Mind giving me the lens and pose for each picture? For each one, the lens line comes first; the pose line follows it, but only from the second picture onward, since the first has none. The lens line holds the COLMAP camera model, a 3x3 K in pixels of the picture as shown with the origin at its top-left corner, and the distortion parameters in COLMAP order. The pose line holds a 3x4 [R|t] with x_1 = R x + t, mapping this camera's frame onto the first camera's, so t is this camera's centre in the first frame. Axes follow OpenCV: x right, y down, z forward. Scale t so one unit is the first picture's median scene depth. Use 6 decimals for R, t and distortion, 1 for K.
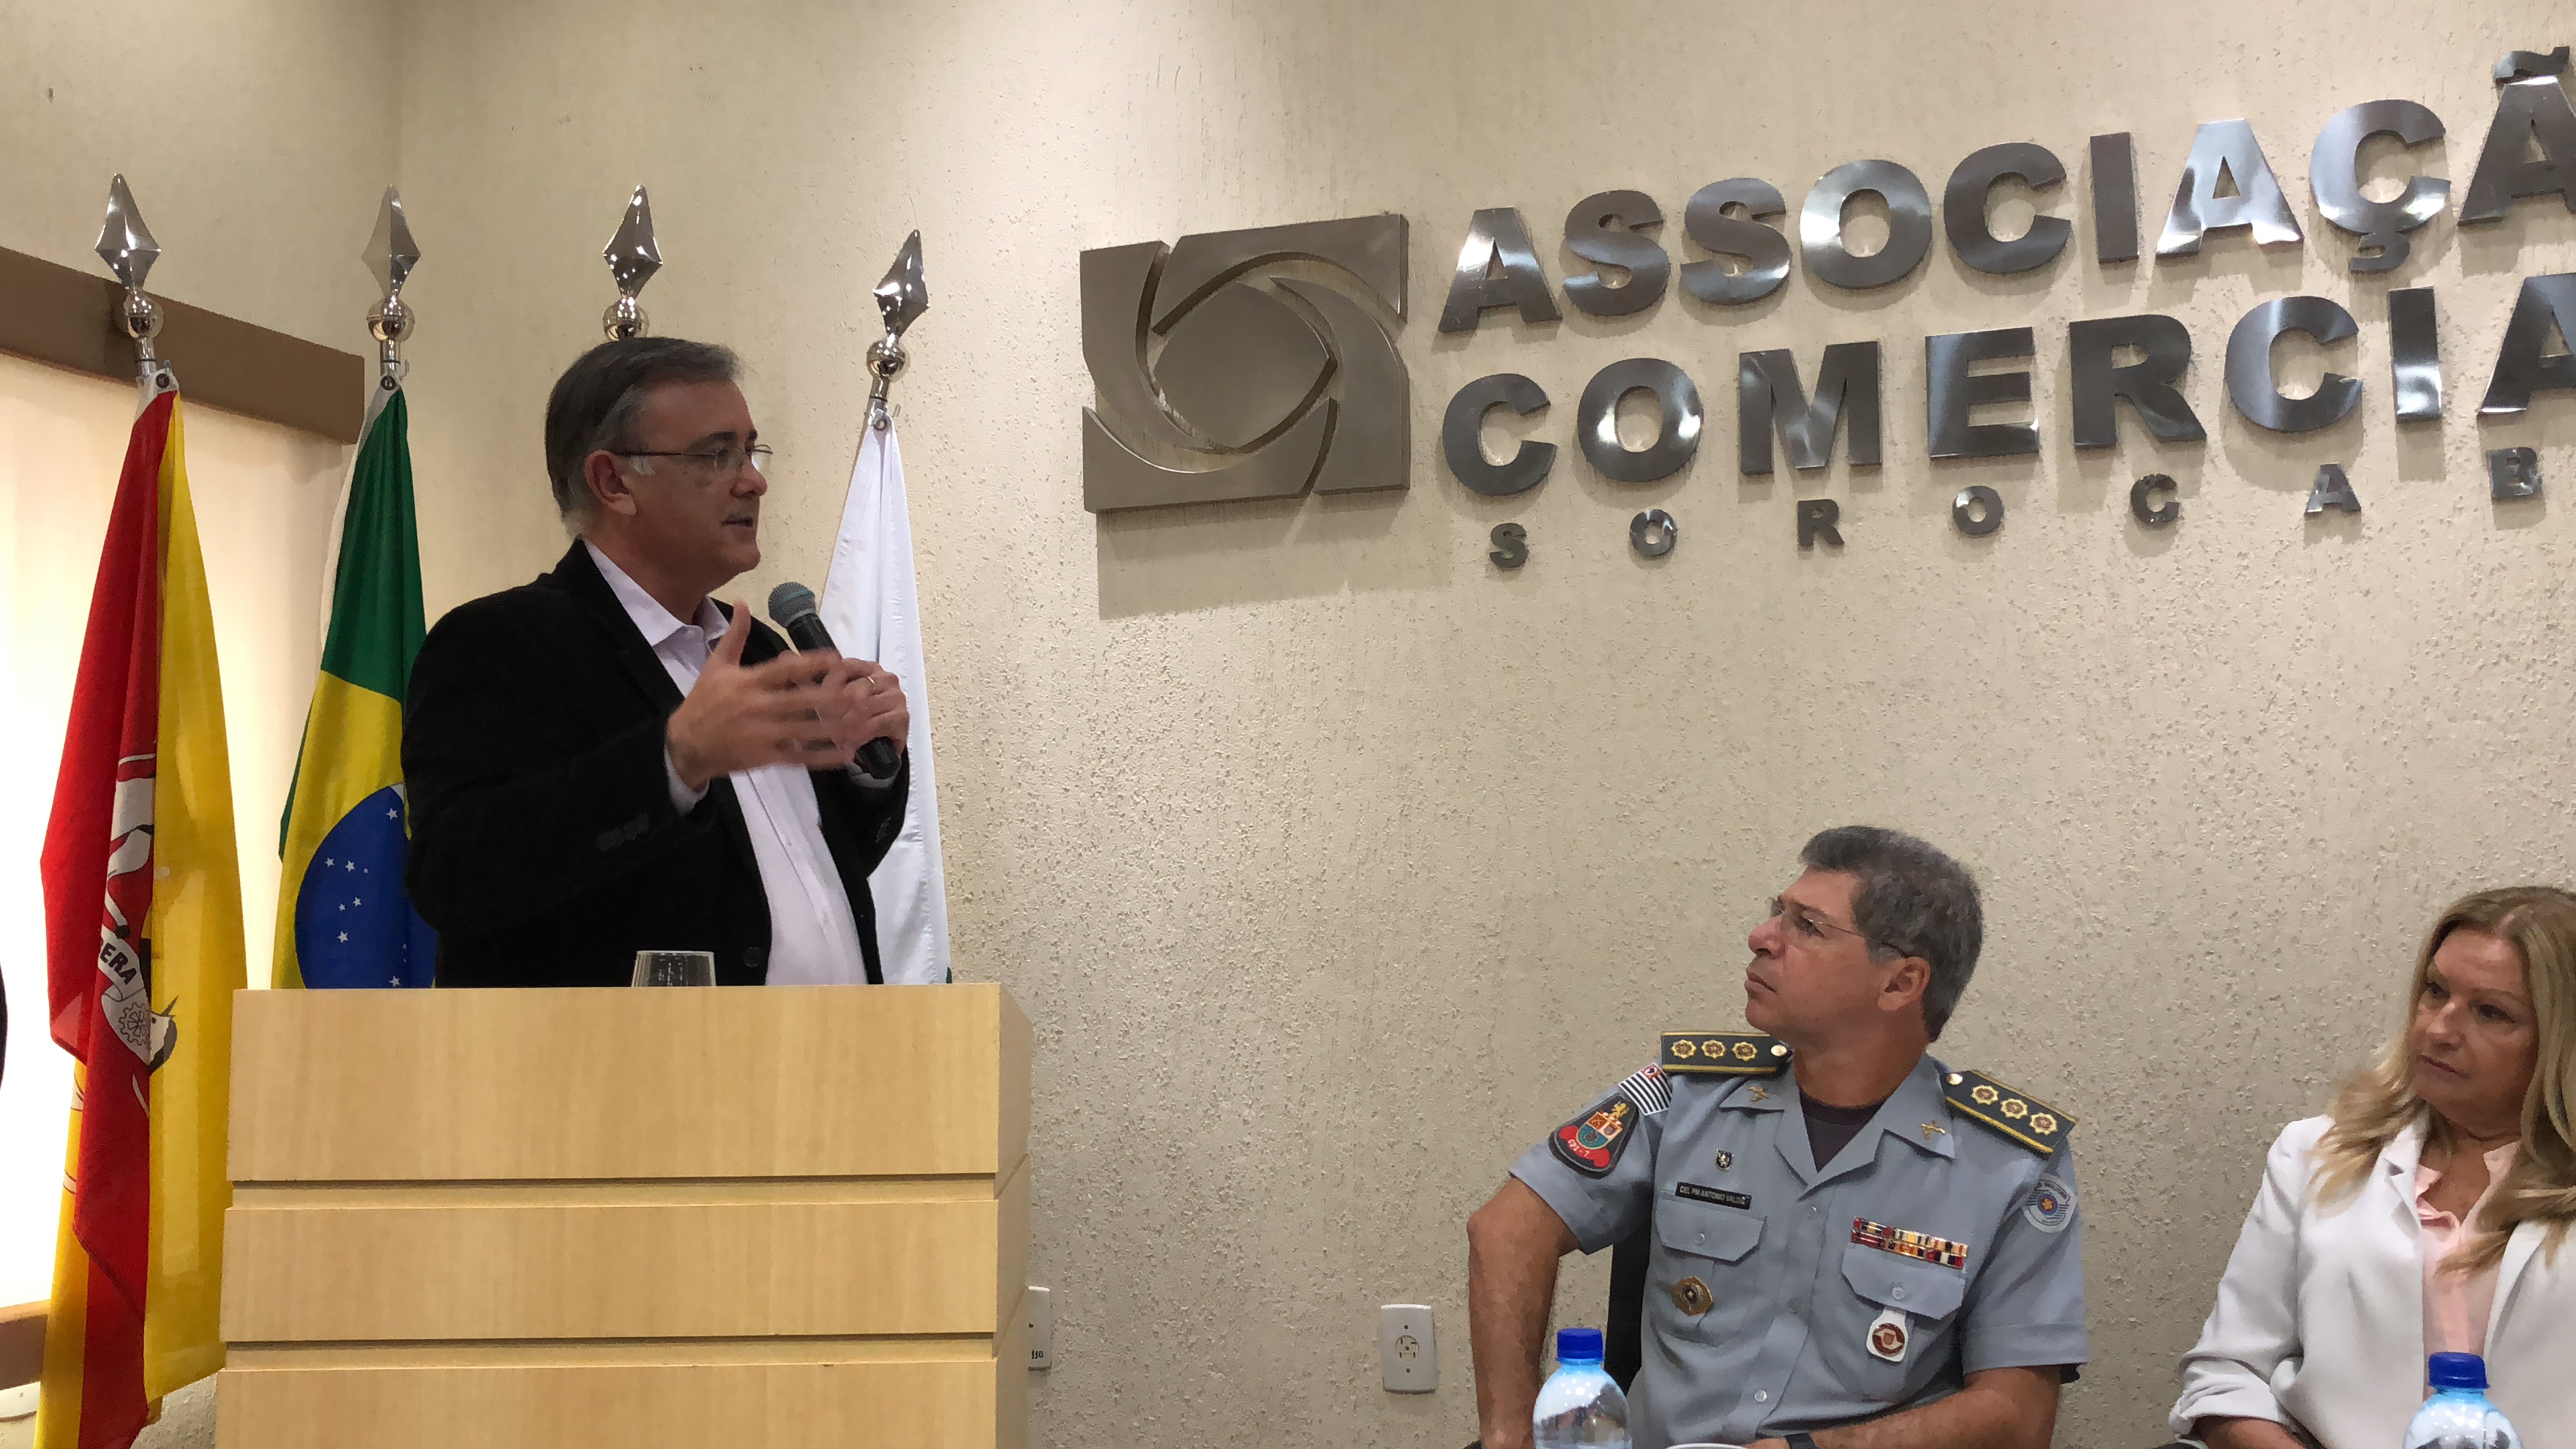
lens RADIAL K [[2341.2, 0, 1289.6], [0, 2341.2, 719.1], [0, 0, 1]] dist [0.029022, -0.002377]
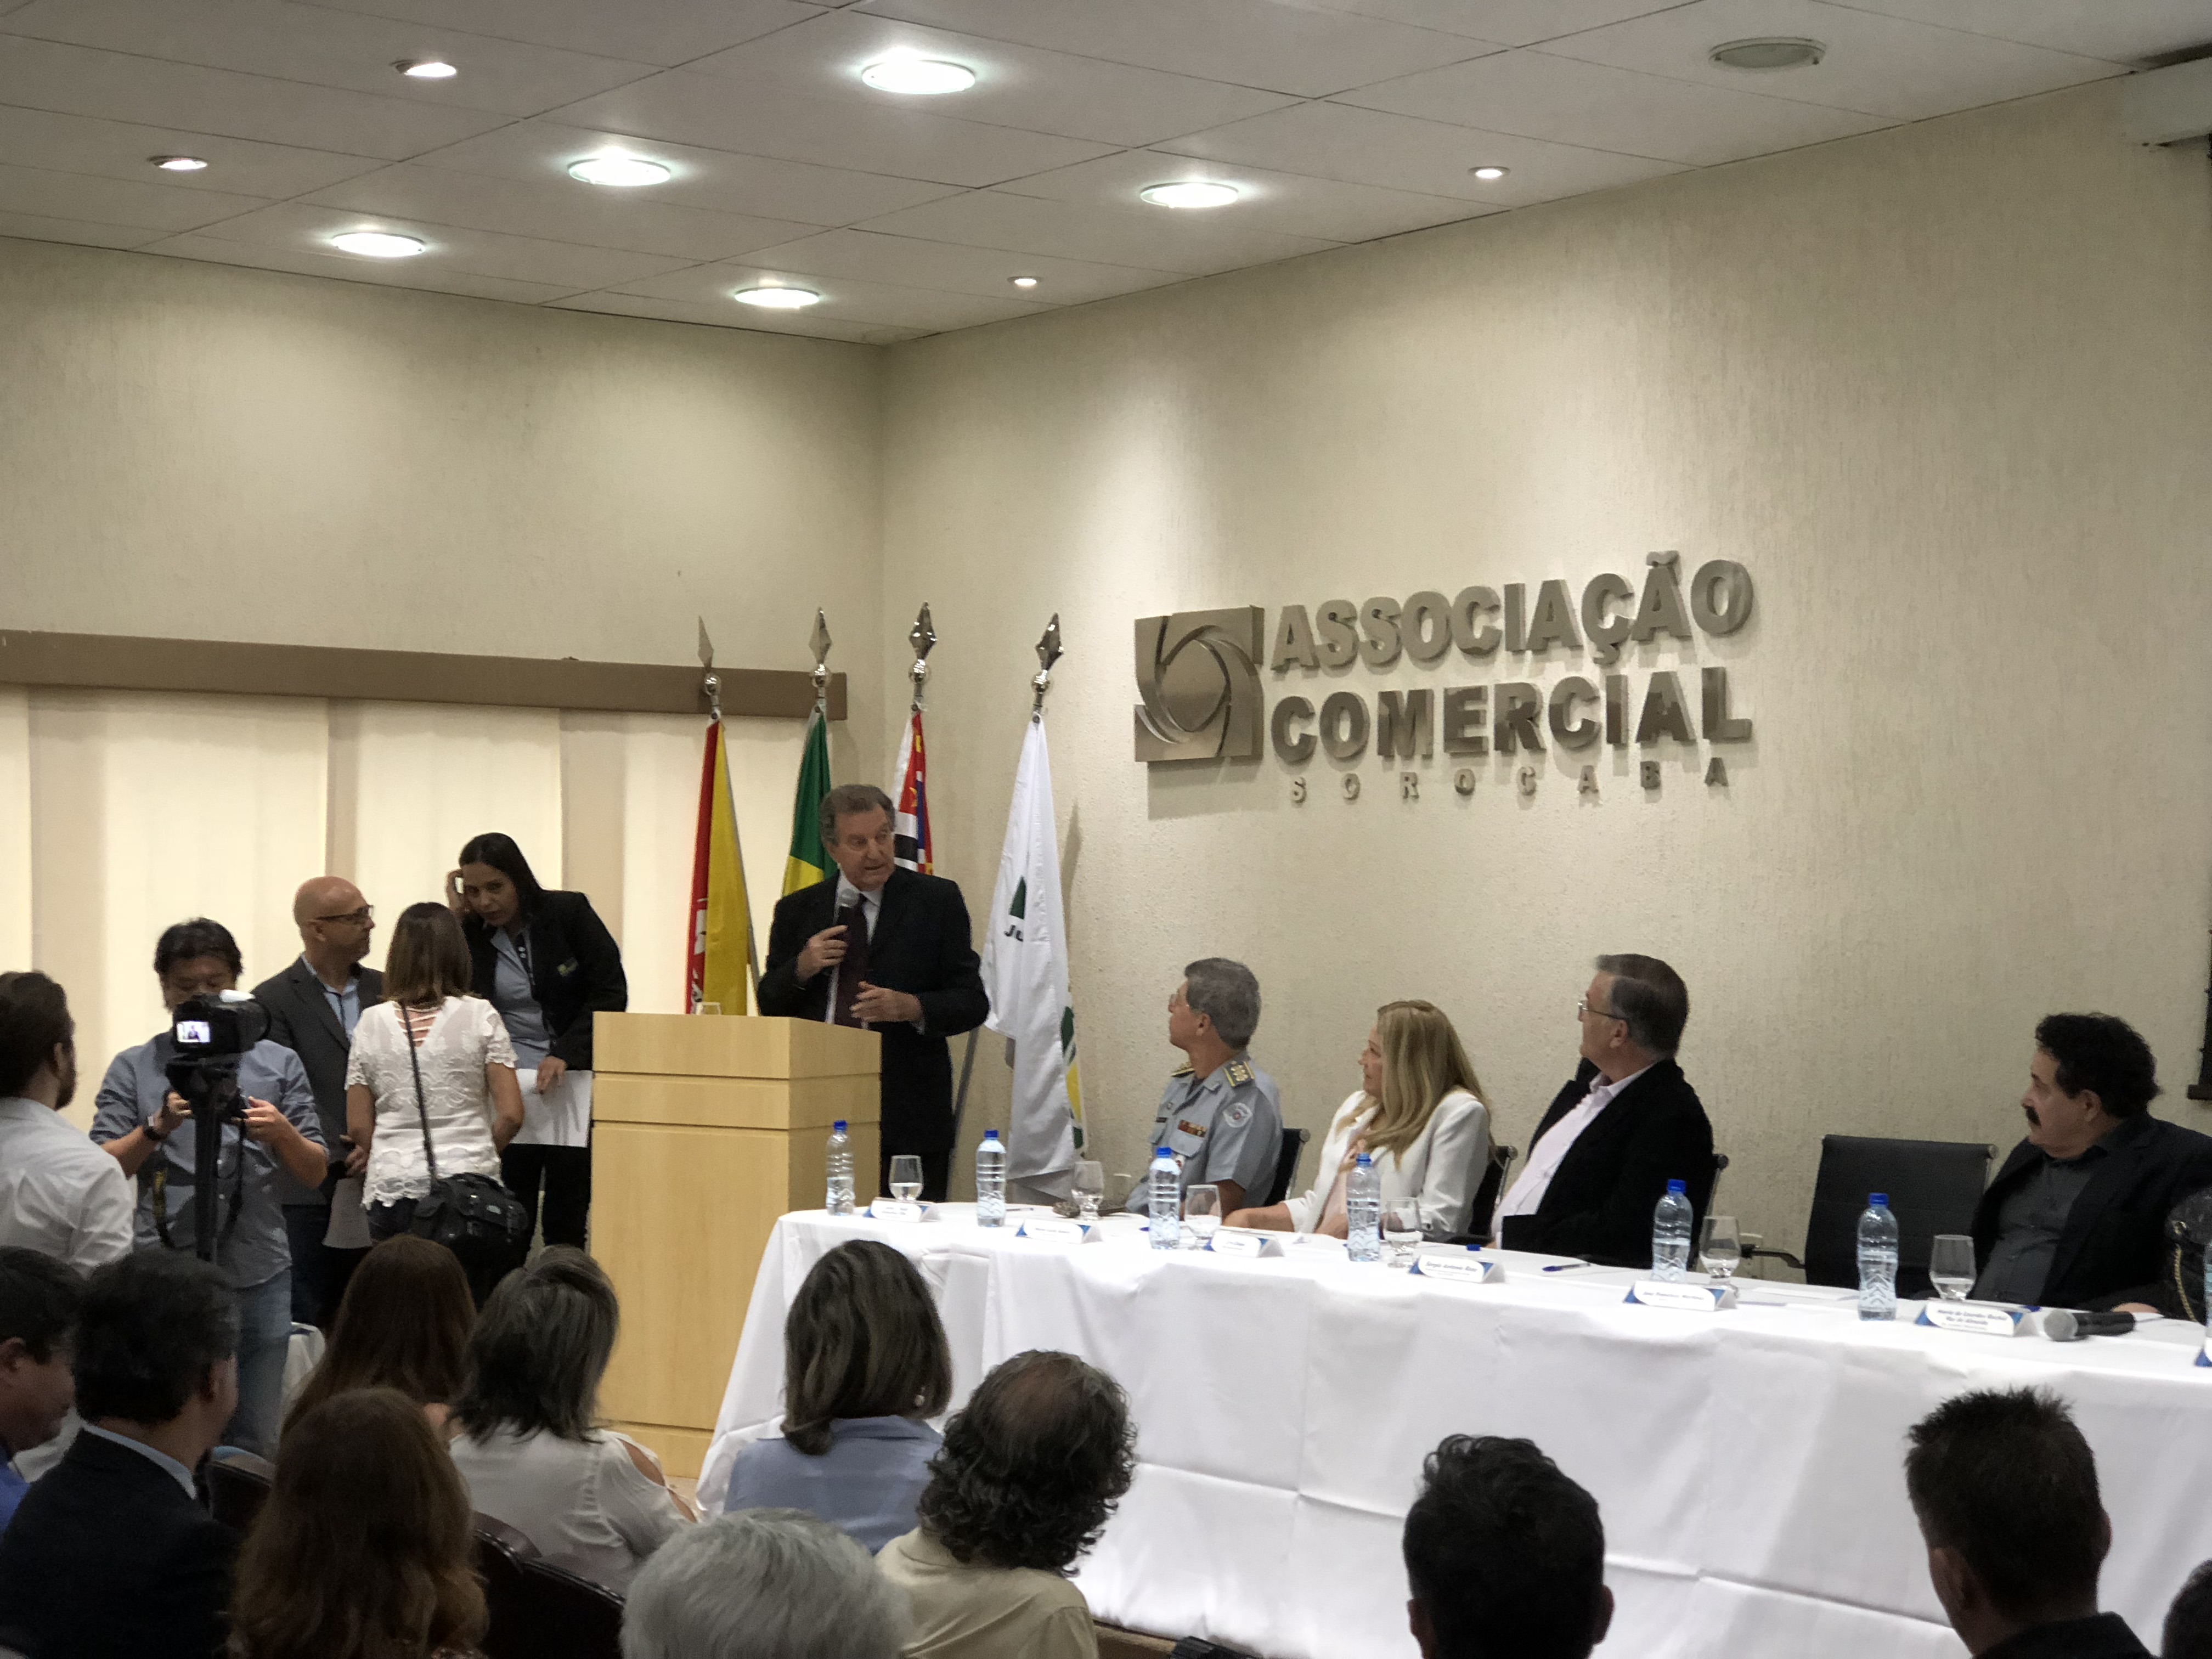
lens RADIAL K [[3859.8, 0, 1126.0], [0, 3859.8, 838.1], [0, 0, 1]] dist [0.027215, 0.000000]
pose [[0.841589, 0.004844, -0.540096, 1.690876], [0.036121, 0.997216, 0.065229, -0.248665], [0.538909, -0.074405, 0.839072, -1.707712]]
